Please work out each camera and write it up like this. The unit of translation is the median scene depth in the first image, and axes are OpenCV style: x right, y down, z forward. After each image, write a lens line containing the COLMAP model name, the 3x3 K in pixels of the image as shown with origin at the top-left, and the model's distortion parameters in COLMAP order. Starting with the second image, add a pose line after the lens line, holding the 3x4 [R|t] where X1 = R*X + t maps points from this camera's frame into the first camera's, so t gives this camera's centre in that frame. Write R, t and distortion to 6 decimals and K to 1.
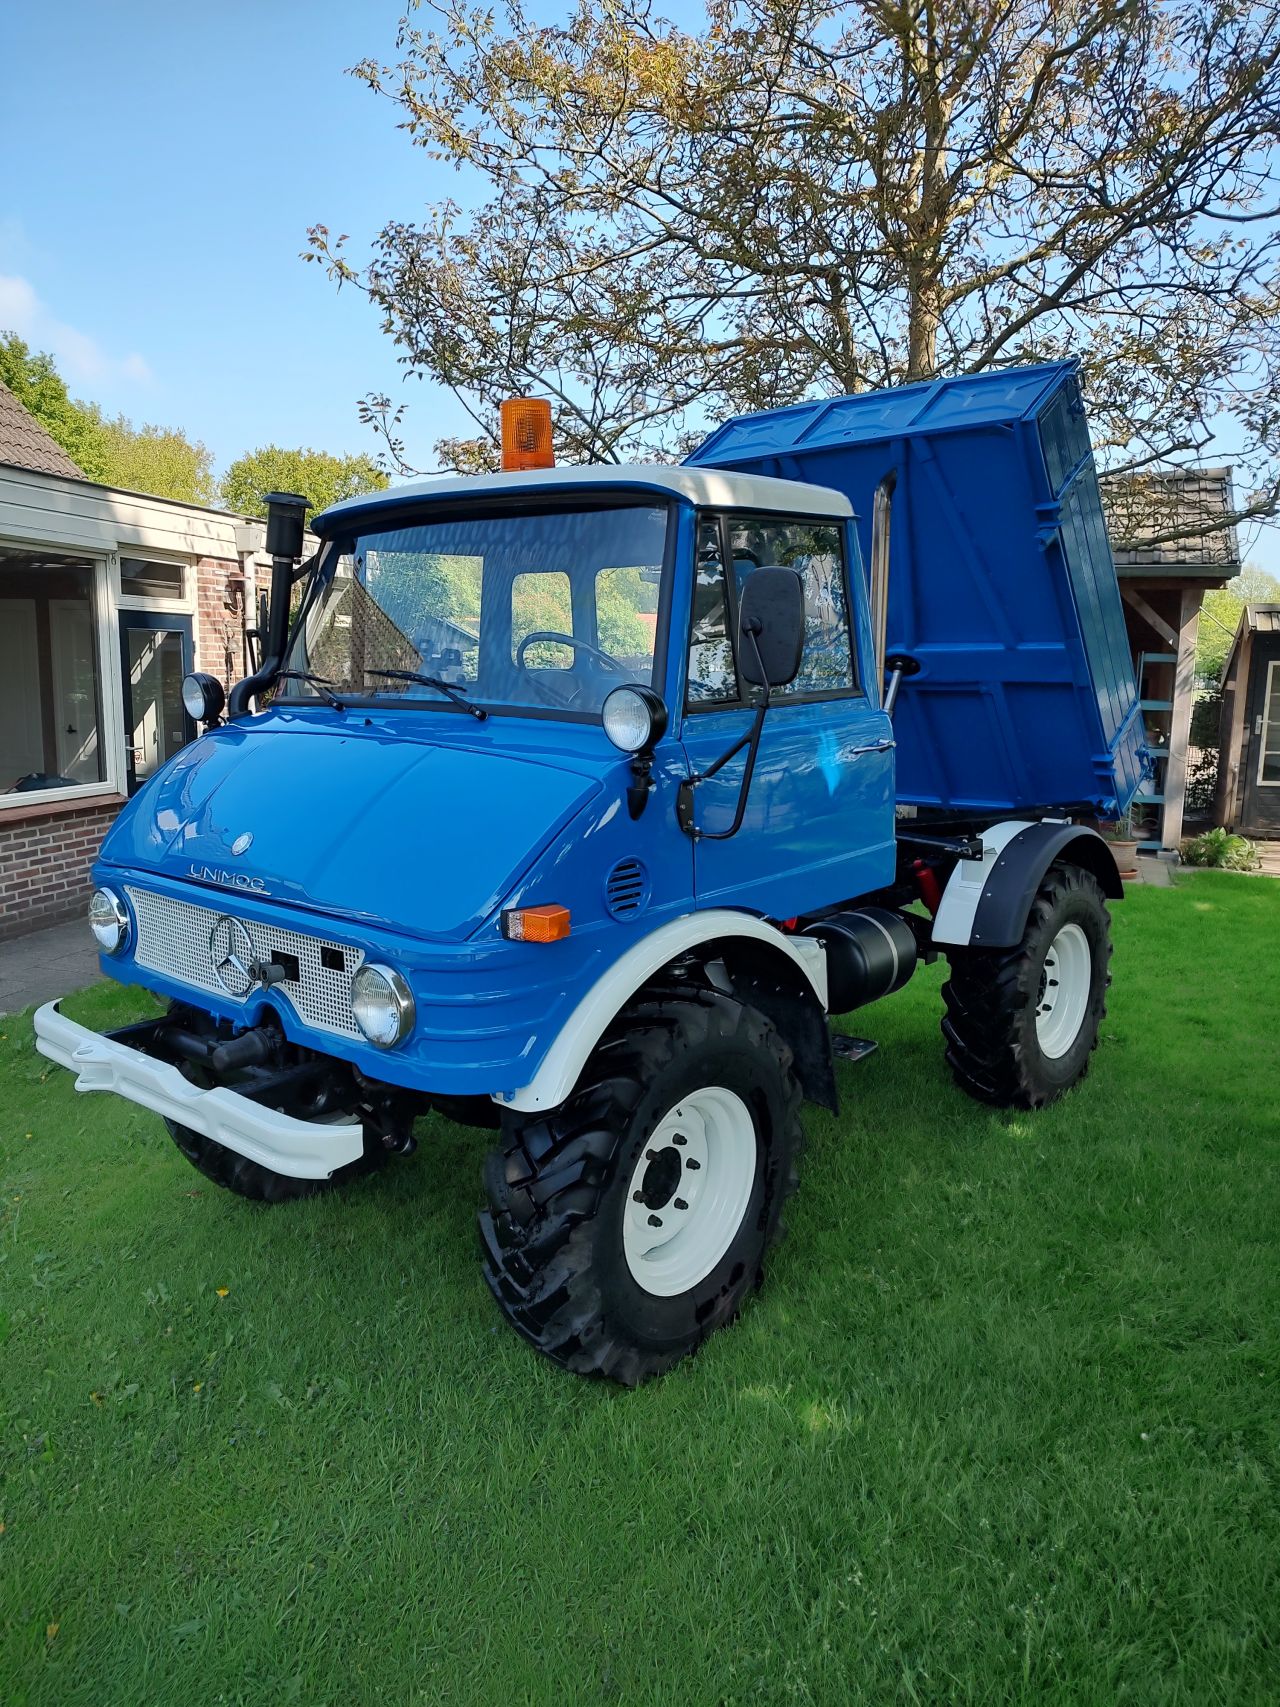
lens RADIAL K [[1223.9, 0, 637.7], [0, 1223.9, 853.5], [0, 0, 1]] dist [0.015936, -0.015554]
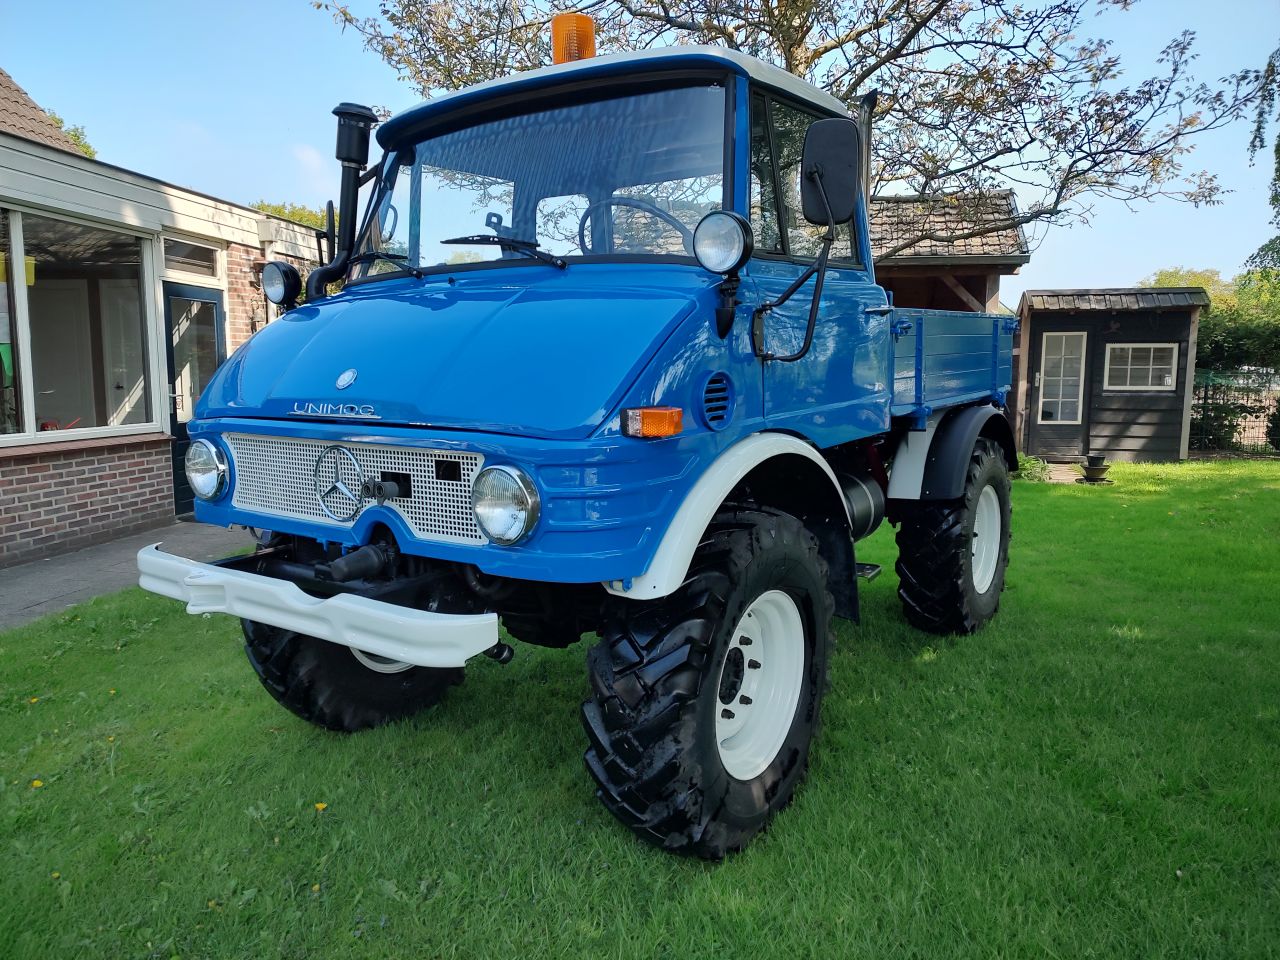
lens RADIAL K [[917.8, 0, 641.2], [0, 917.8, 477.1], [0, 0, 1]] dist [0.015936, -0.015554]
pose [[0.994823, -0.021440, 0.099335, -0.132637], [0.024697, 0.999193, -0.031669, 0.100535], [-0.098576, 0.033958, 0.994550, 0.152773]]
